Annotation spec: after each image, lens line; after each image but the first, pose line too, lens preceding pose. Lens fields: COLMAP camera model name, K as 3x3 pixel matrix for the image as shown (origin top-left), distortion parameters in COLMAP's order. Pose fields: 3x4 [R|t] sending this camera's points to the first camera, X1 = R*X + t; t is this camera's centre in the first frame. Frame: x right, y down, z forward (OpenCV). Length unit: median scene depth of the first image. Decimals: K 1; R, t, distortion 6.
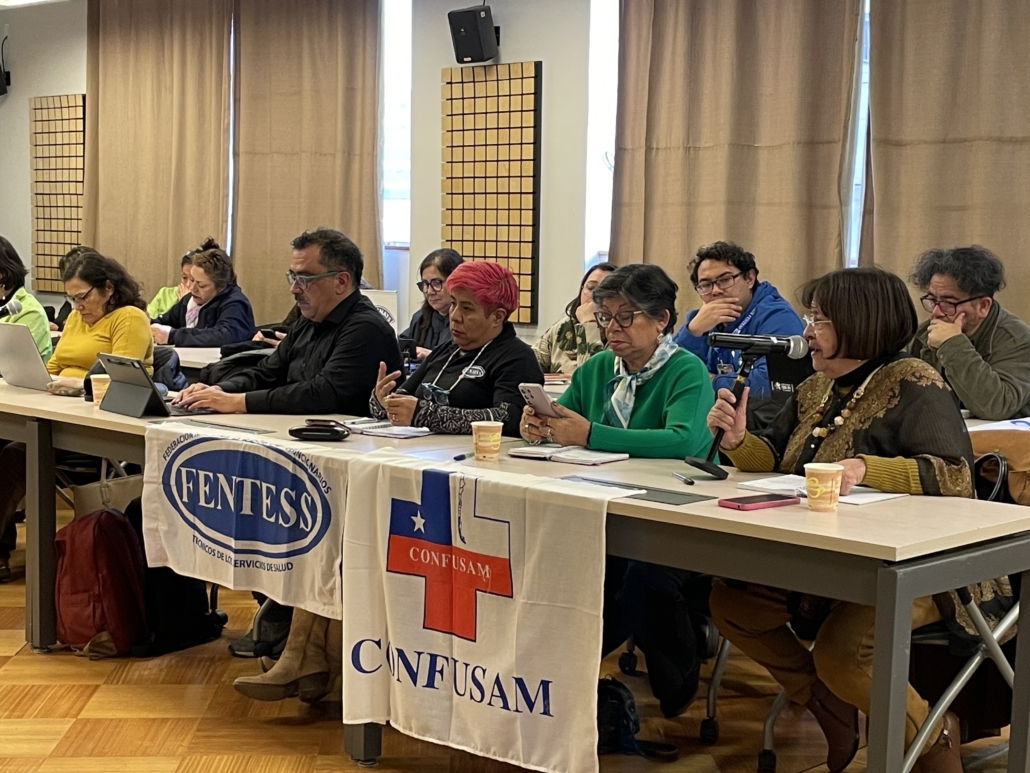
lens RADIAL K [[1669.6, 0, 510.4], [0, 1669.6, 390.2], [0, 0, 1]] dist [0.106721, 0.000000]
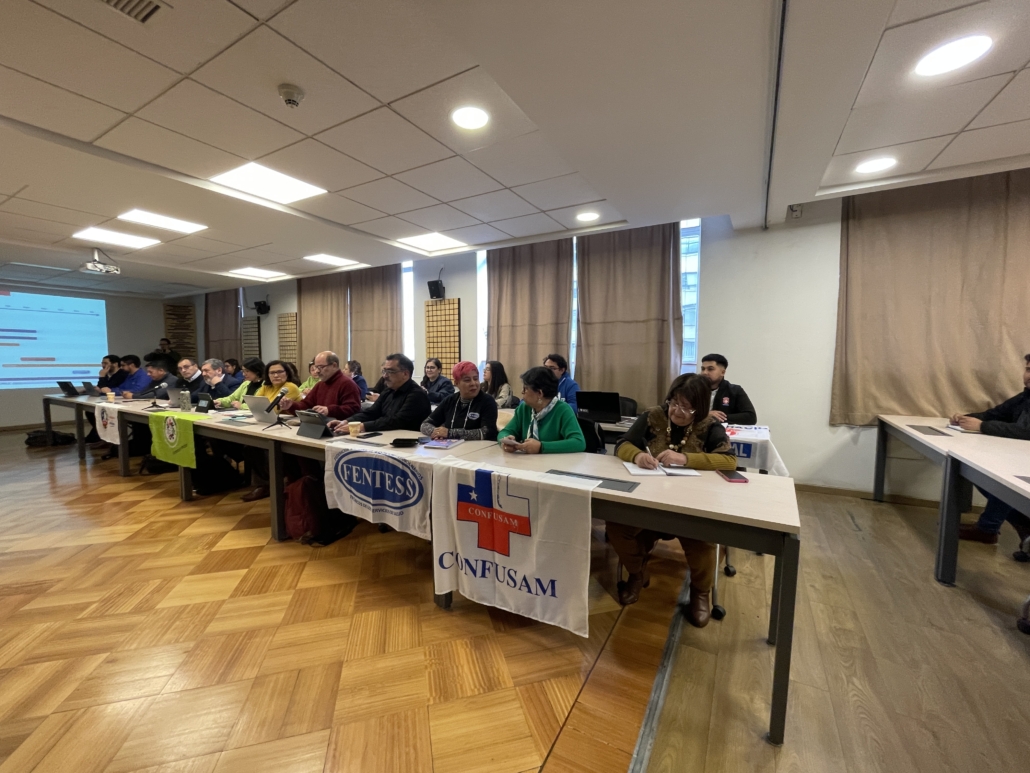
lens RADIAL K [[416.1, 0, 516.3], [0, 416.1, 385.9], [0, 0, 1]] dist [-0.000116, -0.000367]
pose [[0.973058, -0.033979, 0.228043, -0.098487], [0.038888, 0.999098, -0.017065, -0.036875], [-0.227258, 0.025474, 0.973501, 0.424407]]
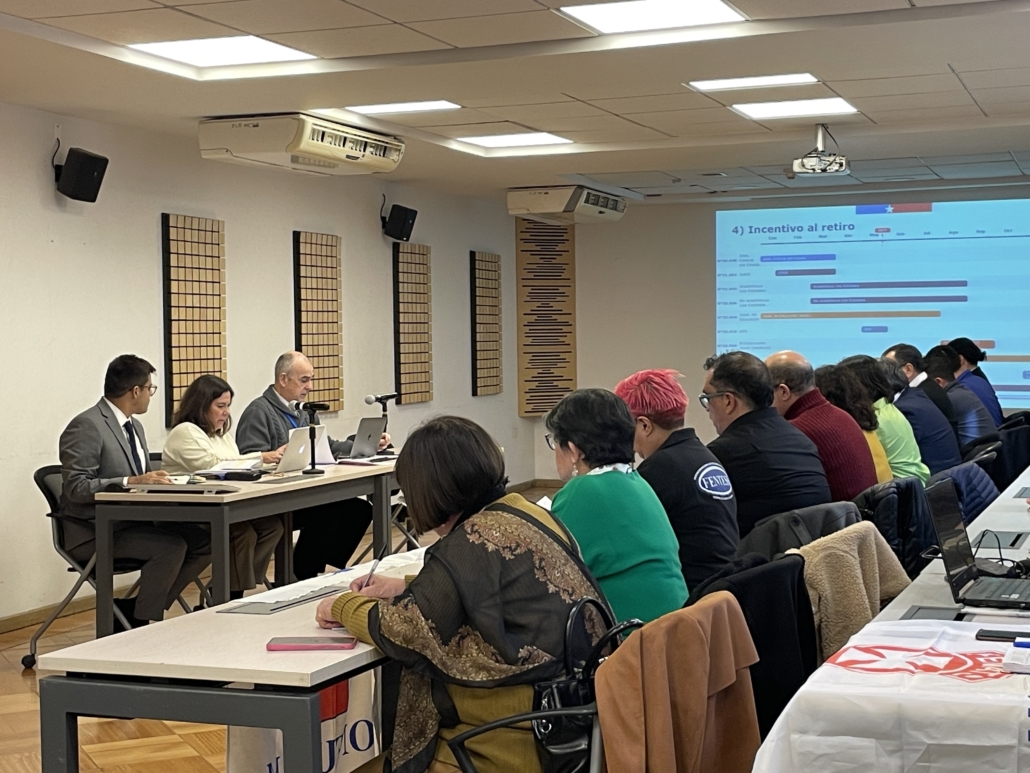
lens RADIAL K [[1669.6, 0, 518.2], [0, 1669.6, 380.1], [0, 0, 1]] dist [0.106721, 0.000000]
pose [[0.394383, -0.000422, -0.918946, 0.889572], [-0.063088, 0.997628, -0.027534, -0.048117], [0.916778, 0.068833, 0.393421, 0.544902]]
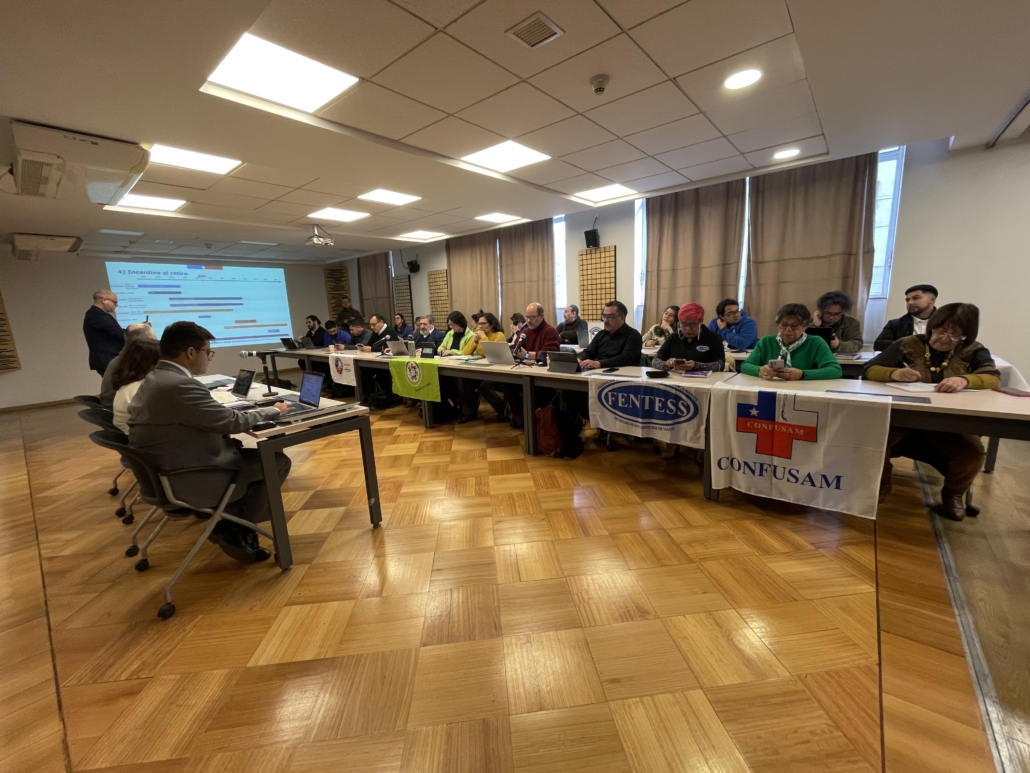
lens RADIAL K [[416.1, 0, 519.1], [0, 416.1, 384.9], [0, 0, 1]] dist [-0.000116, -0.000367]
pose [[0.995802, -0.075565, 0.051648, -0.372647], [0.070339, 0.992849, 0.096454, -0.039894], [-0.058567, -0.092416, 0.993997, 0.346844]]
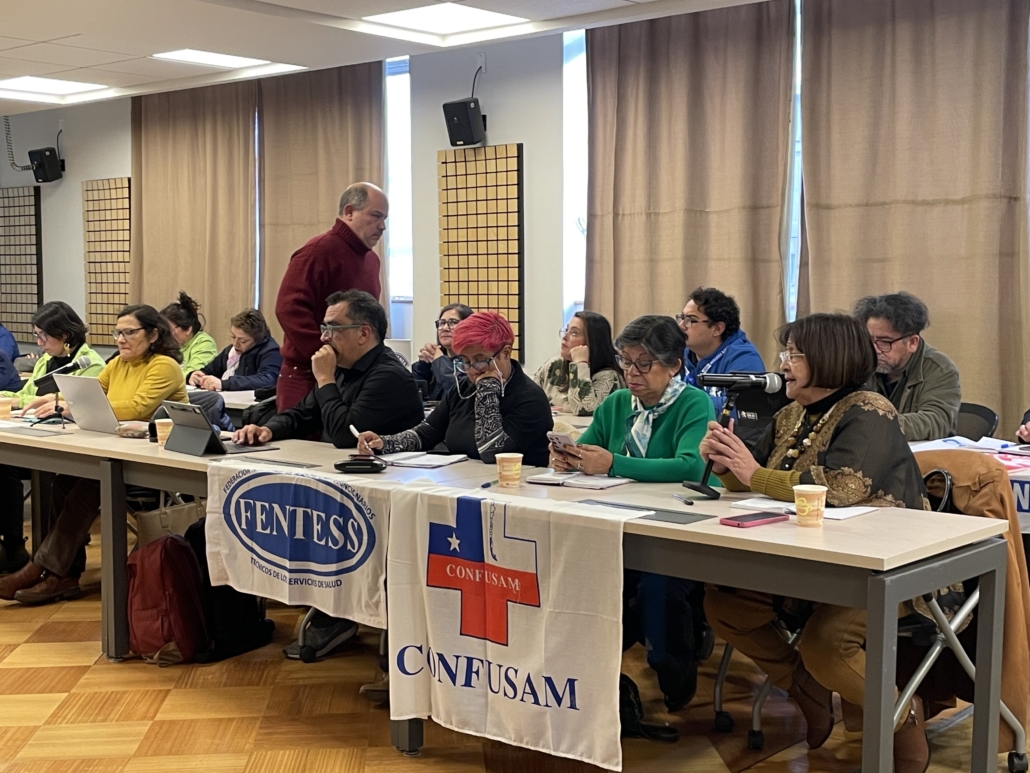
lens RADIAL K [[1388.9, 0, 525.5], [0, 1388.9, 378.2], [0, 0, 1]] dist [0.087107, 0.000000]
pose [[0.999041, -0.024030, 0.036613, -0.032607], [0.024941, 0.999385, -0.024640, -0.008582], [-0.035998, 0.025529, 0.999026, 0.028646]]
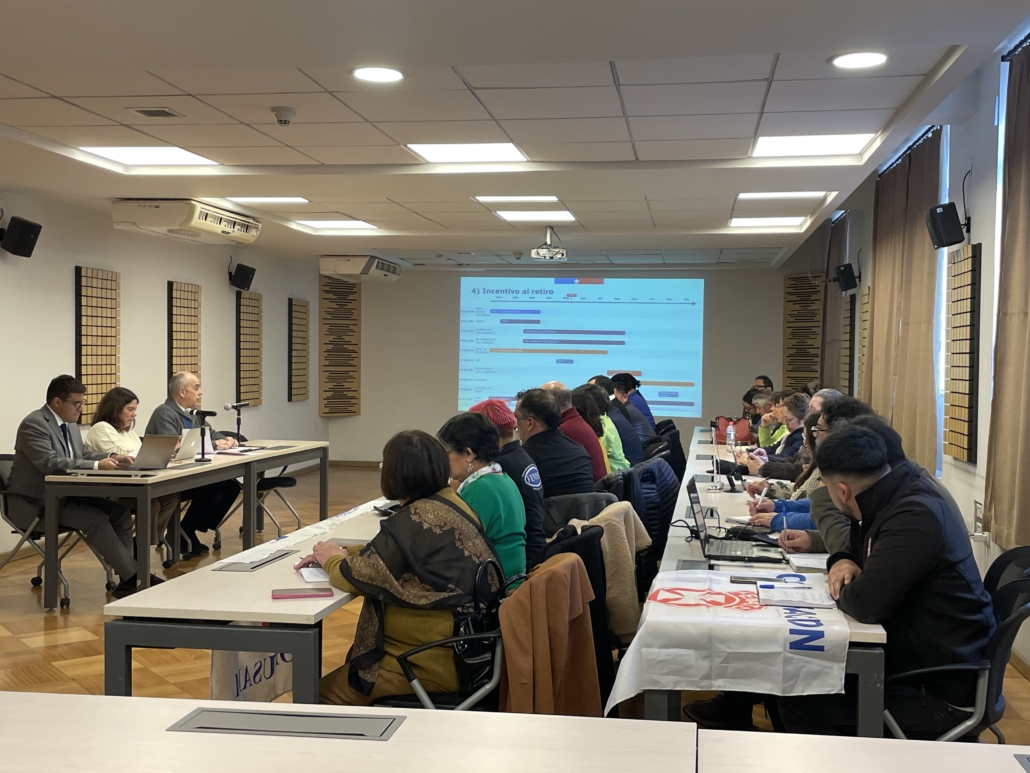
lens RADIAL K [[1168.4, 0, 532.8], [0, 1168.4, 401.1], [0, 0, 1]] dist [0.109828, 0.000000]
pose [[0.579411, 0.020915, -0.814767, 0.873250], [-0.077142, 0.996590, -0.029276, -0.058681], [0.811377, 0.079816, 0.579049, 0.435619]]
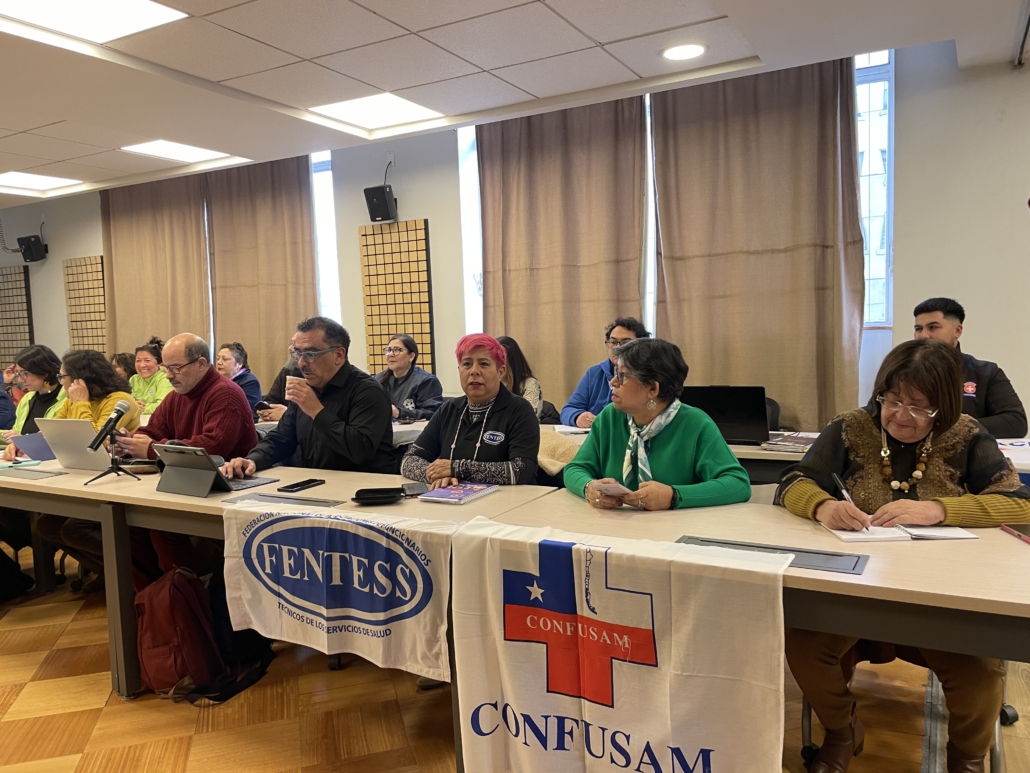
lens RADIAL K [[779.3, 0, 520.2], [0, 779.3, 390.8], [0, 0, 1]] dist [0.066931, -0.073558]
pose [[0.966267, -0.072691, 0.247073, -0.152344], [0.076341, 0.997068, -0.005213, -0.039769], [-0.245970, 0.023899, 0.968983, 0.445510]]
